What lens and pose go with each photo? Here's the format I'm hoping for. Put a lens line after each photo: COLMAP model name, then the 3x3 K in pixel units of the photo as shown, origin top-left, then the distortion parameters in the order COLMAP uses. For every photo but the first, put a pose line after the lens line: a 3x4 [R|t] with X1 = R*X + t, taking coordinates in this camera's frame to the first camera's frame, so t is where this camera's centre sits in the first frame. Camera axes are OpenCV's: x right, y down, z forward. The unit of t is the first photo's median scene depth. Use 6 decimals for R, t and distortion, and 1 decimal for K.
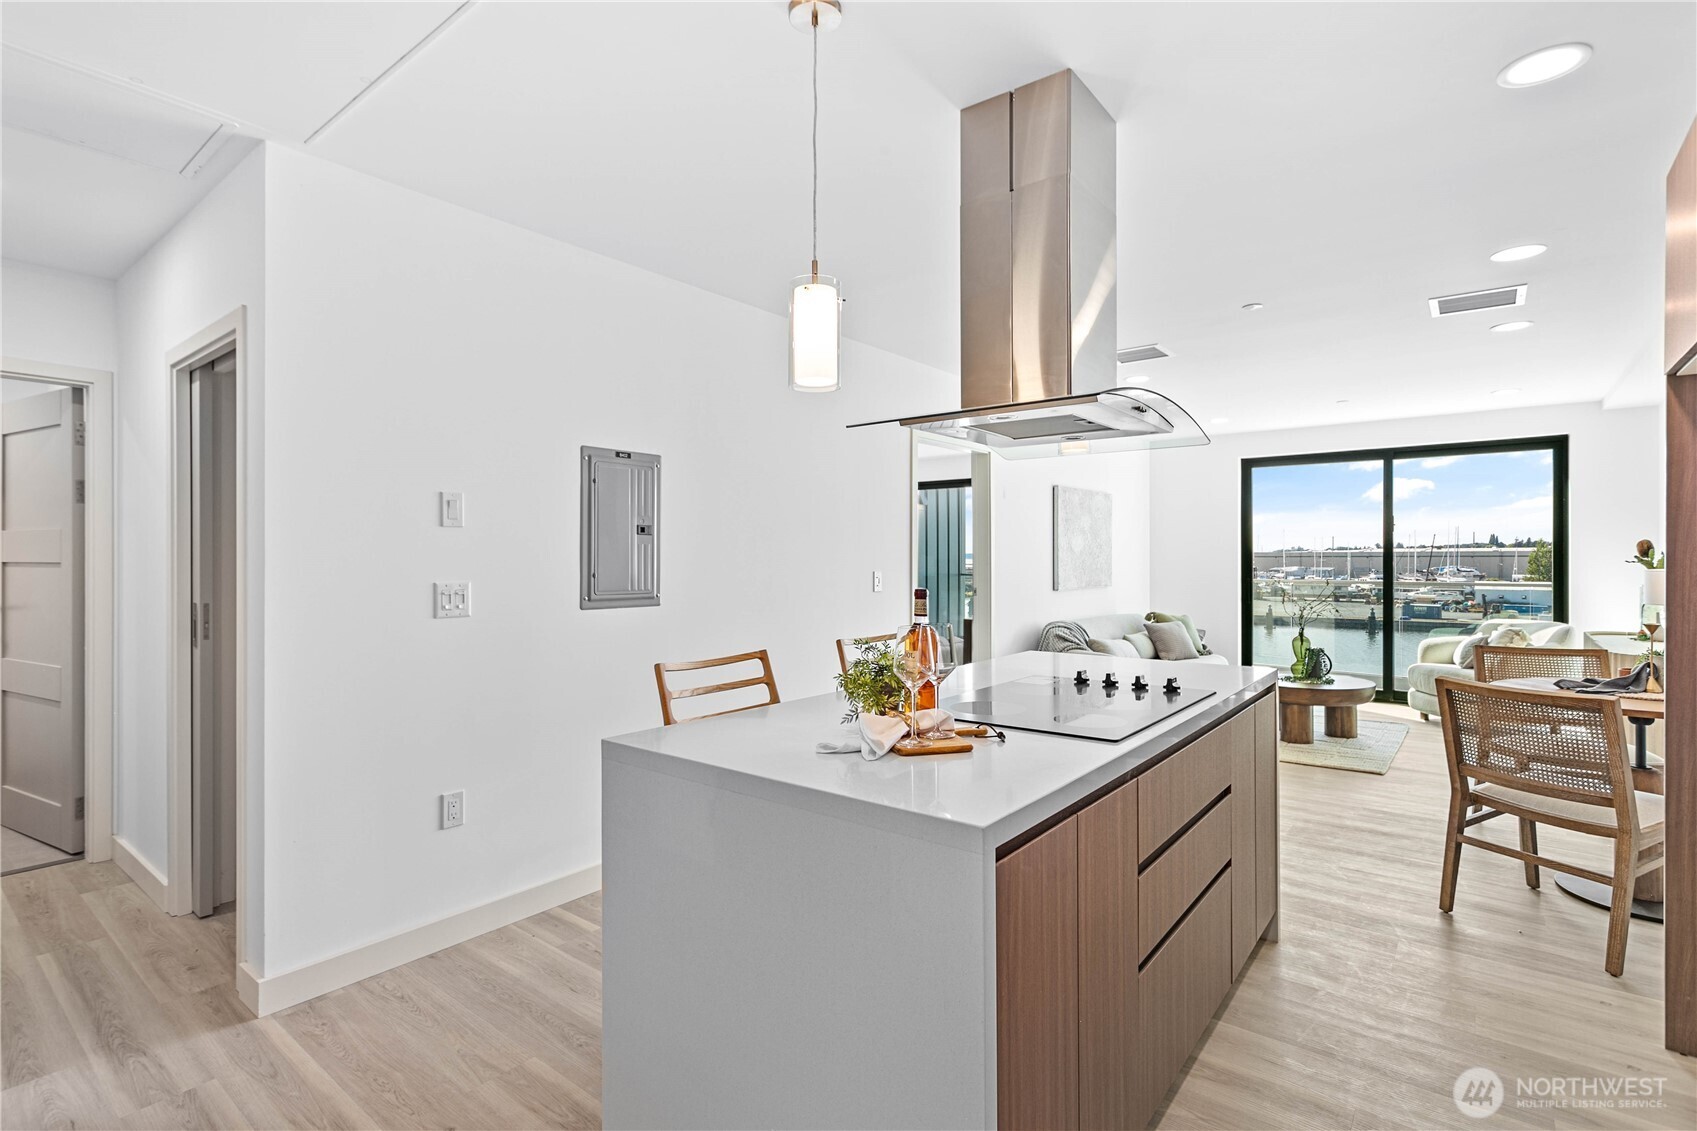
lens RADIAL K [[808.9, 0, 842.7], [0, 808.9, 559.0], [0, 0, 1]] dist [0.000968, 0.000166]
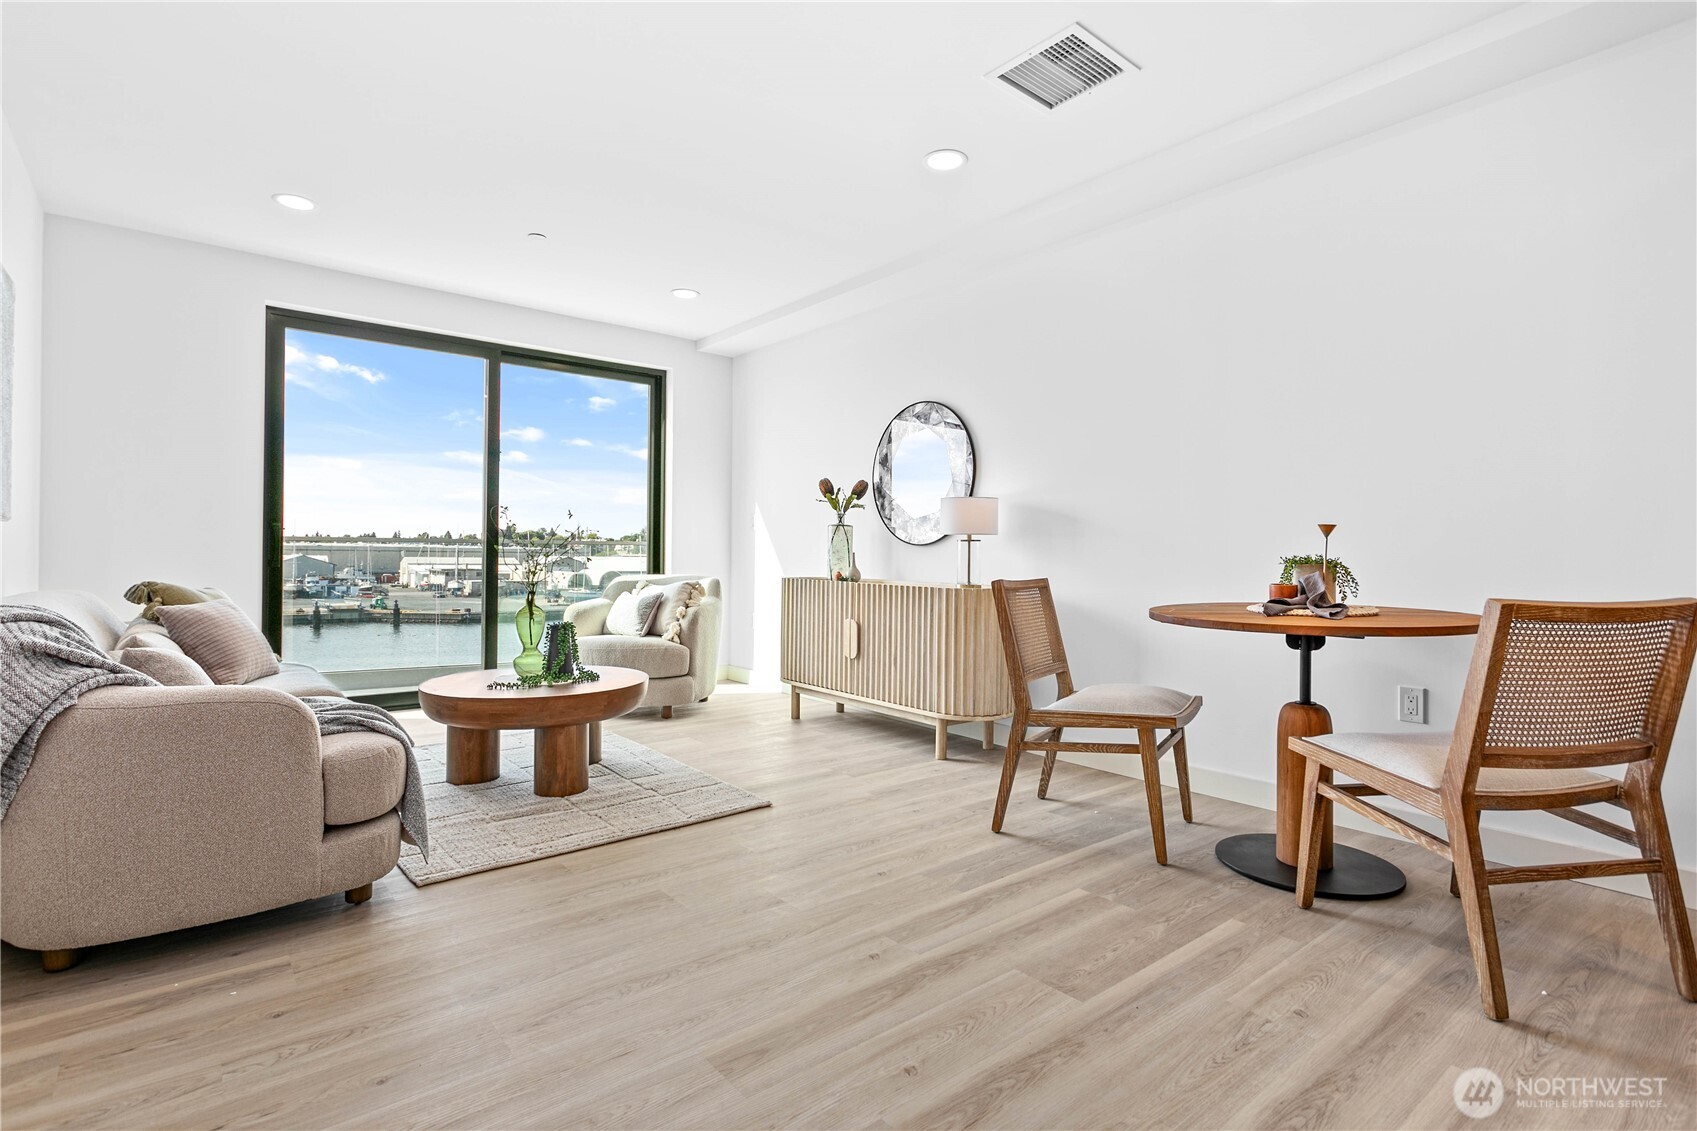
lens RADIAL K [[819.5, 0, 838.4], [0, 819.5, 553.2], [0, 0, 1]] dist [-0.003621, -0.000058]
pose [[0.217630, 0.008220, 0.975997, 0.045981], [-0.008638, 0.999942, -0.006496, 0.060575], [-0.975993, -0.007017, 0.217689, 0.665140]]
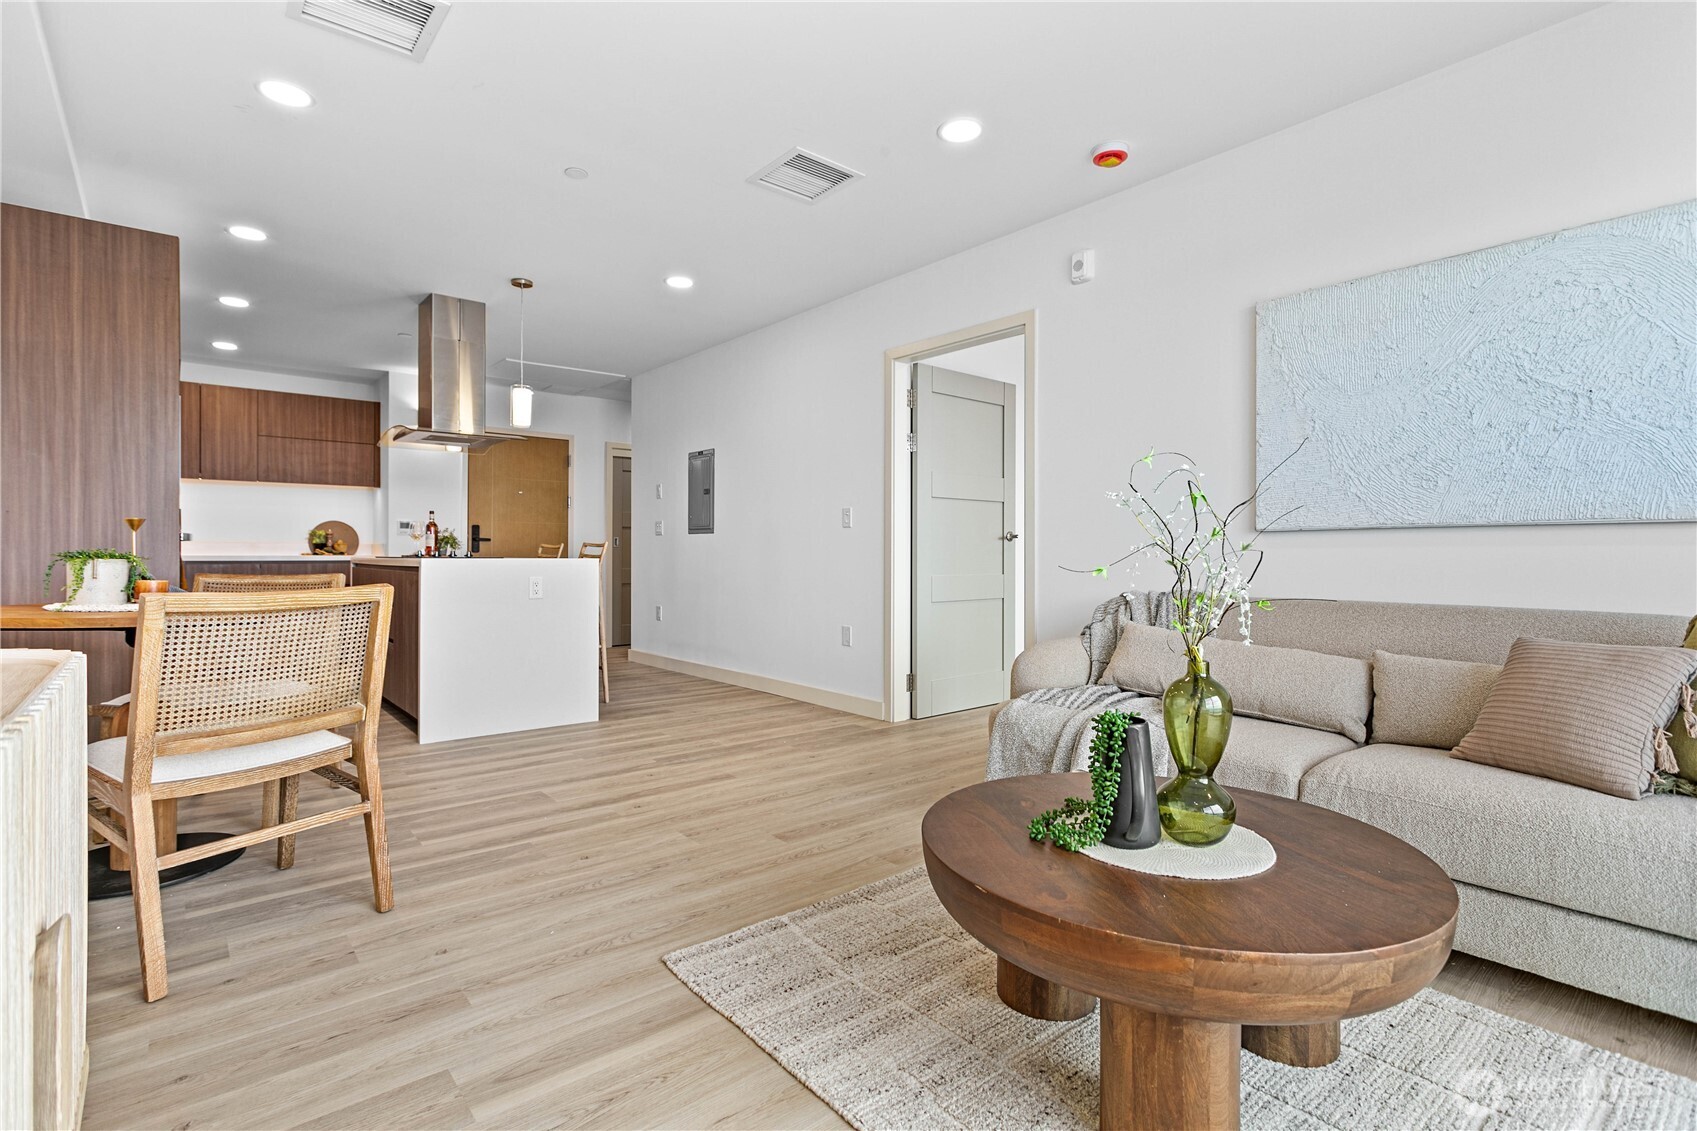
lens RADIAL K [[801.1, 0, 844.4], [0, 801.1, 559.8], [0, 0, 1]] dist [0.002063, 0.001150]
pose [[-0.197751, 0.008548, -0.980215, 0.842878], [-0.003557, 0.999949, 0.009438, 0.056716], [0.980246, 0.005353, -0.197711, 0.950364]]
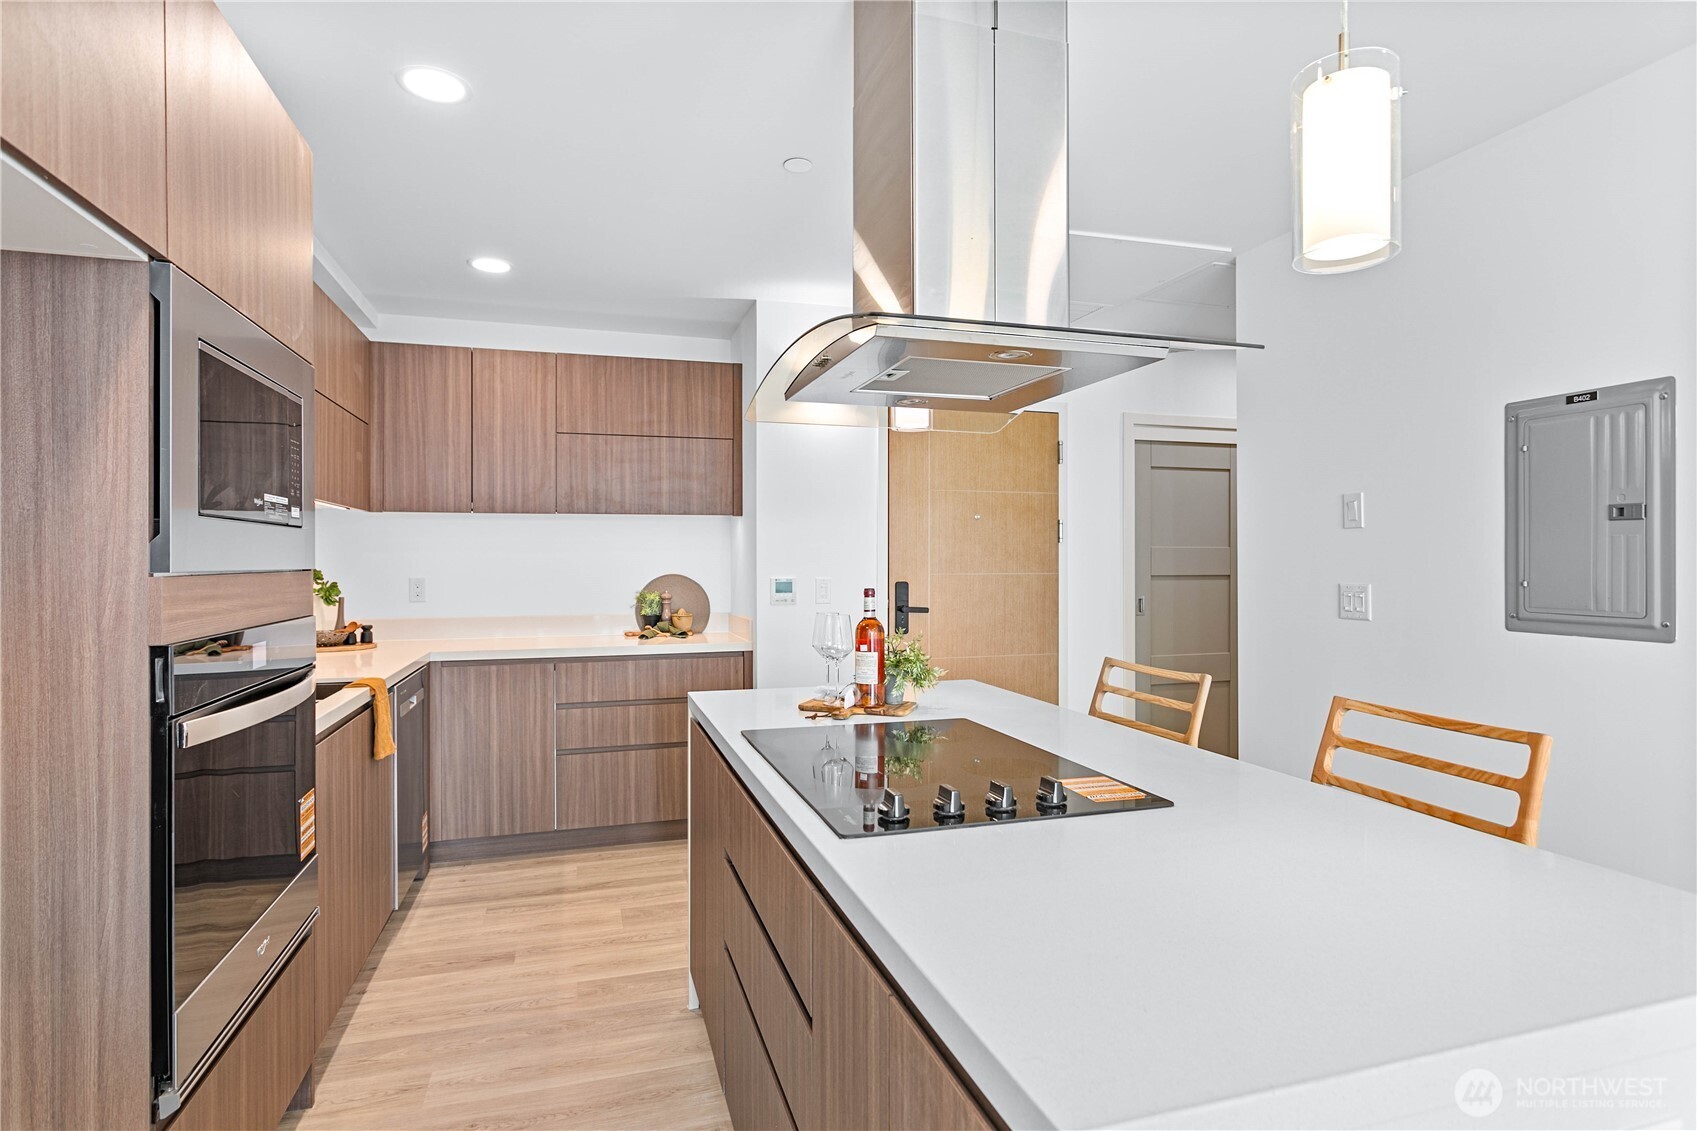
lens RADIAL K [[867.7, 0, 842.5], [0, 867.7, 558.8], [0, 0, 1]] dist [-0.004000, -0.000056]
pose [[-0.564670, 0.001508, -0.825316, 0.347075], [0.003915, 0.999992, -0.000852, -0.001720], [0.825308, -0.003712, -0.564671, 0.503382]]
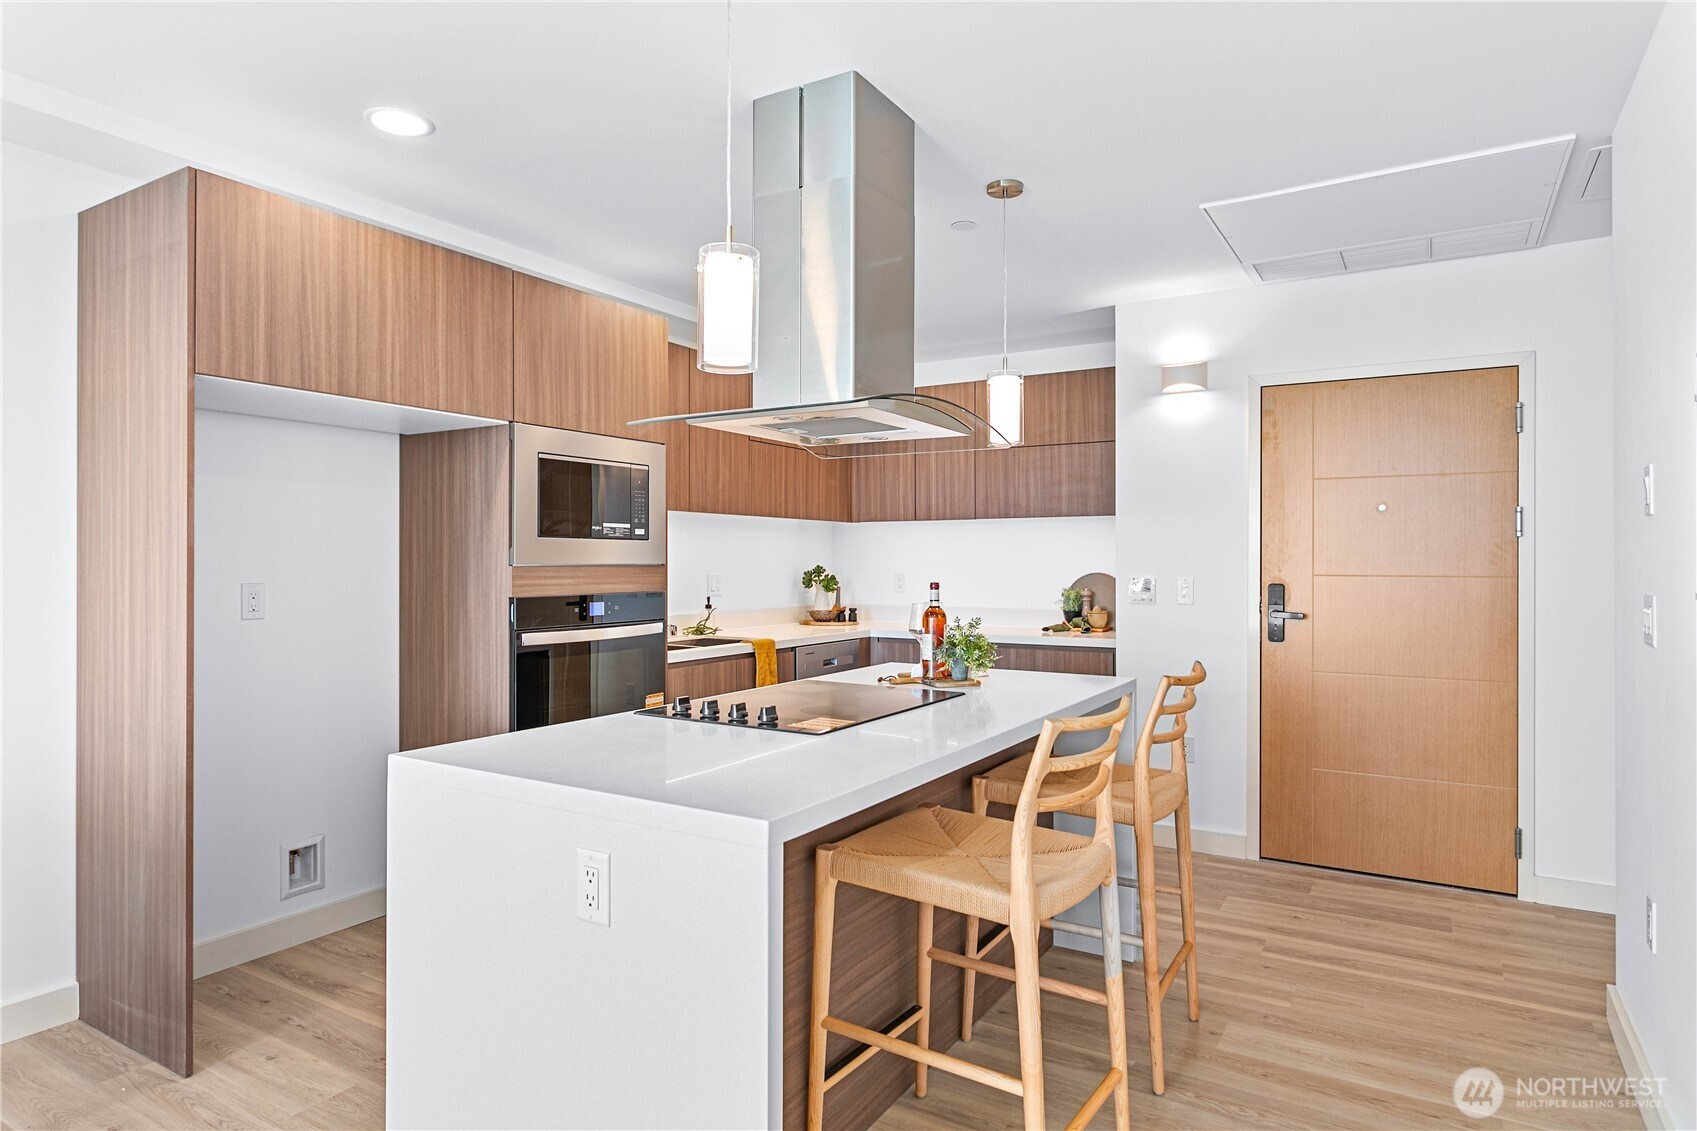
lens RADIAL K [[975.5, 0, 842.2], [0, 975.5, 559.2], [0, 0, 1]] dist [-0.000662, -0.000633]
pose [[-0.991706, 0.001610, -0.128517, 0.144600], [0.001864, 0.999997, -0.001861, -0.000529], [0.128514, -0.002085, -0.991706, 0.809590]]
